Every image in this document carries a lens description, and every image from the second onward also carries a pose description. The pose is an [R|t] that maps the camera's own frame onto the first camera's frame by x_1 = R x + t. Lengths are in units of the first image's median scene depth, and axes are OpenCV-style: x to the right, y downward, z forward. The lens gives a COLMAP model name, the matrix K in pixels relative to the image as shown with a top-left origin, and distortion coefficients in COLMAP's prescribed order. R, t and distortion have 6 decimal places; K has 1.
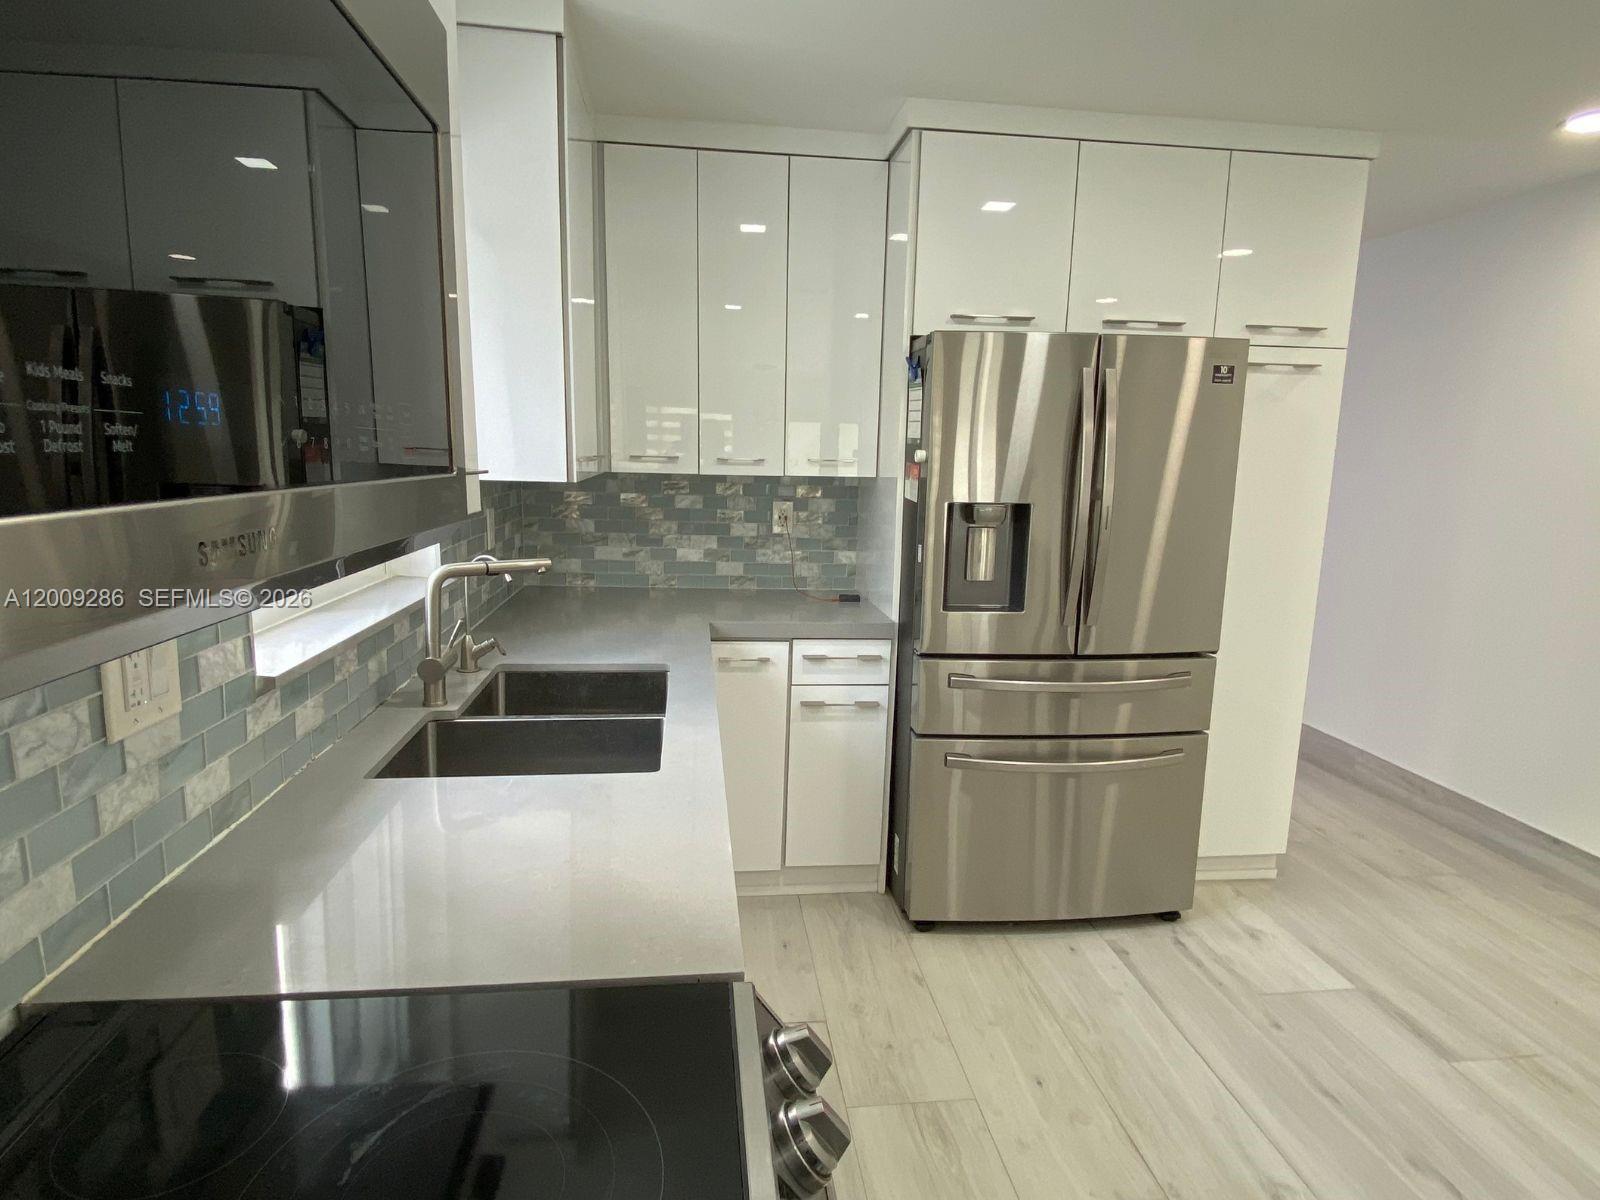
lens RADIAL K [[868.7, 0, 798.5], [0, 868.7, 606.7], [0, 0, 1]] dist [0.120026, -0.116737]
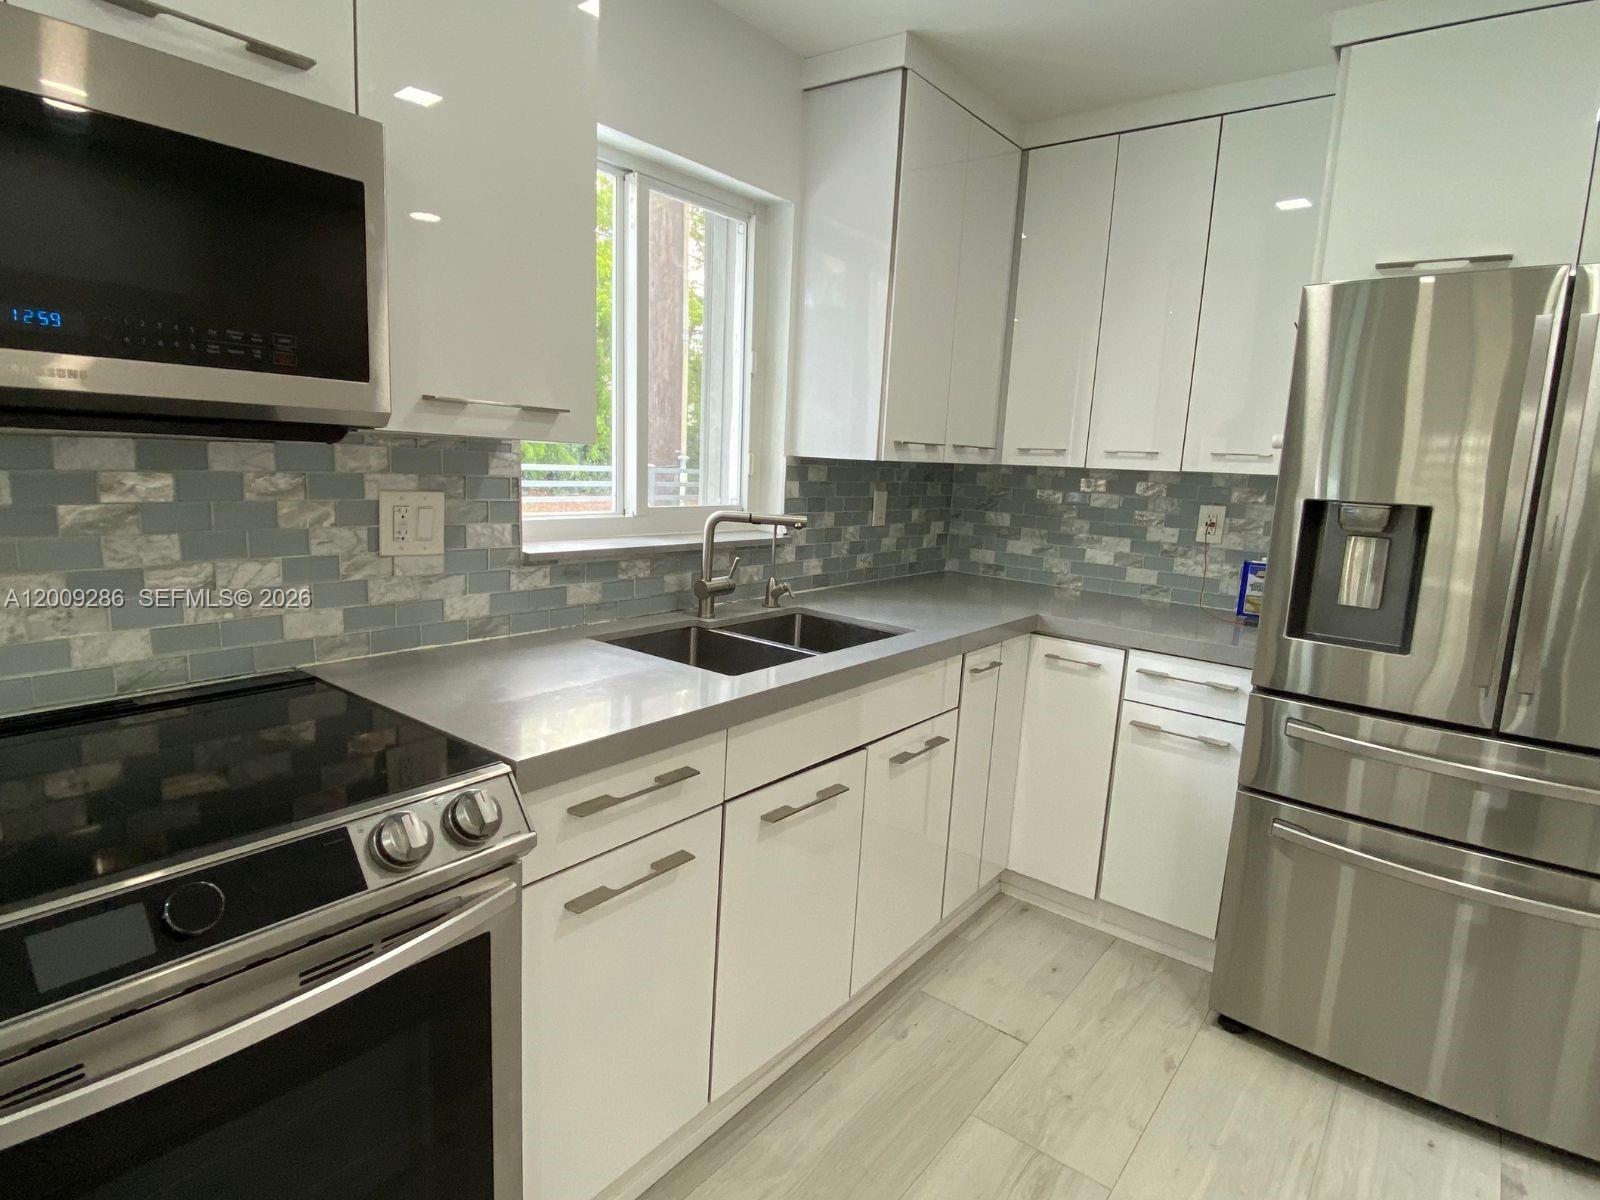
lens RADIAL K [[868.7, 0, 798.5], [0, 868.7, 606.7], [0, 0, 1]] dist [0.120026, -0.116737]
pose [[0.709067, 0.133744, -0.692342, 0.369617], [-0.159585, 0.986810, 0.027189, 0.024085], [0.686846, 0.091208, 0.721057, 0.100346]]
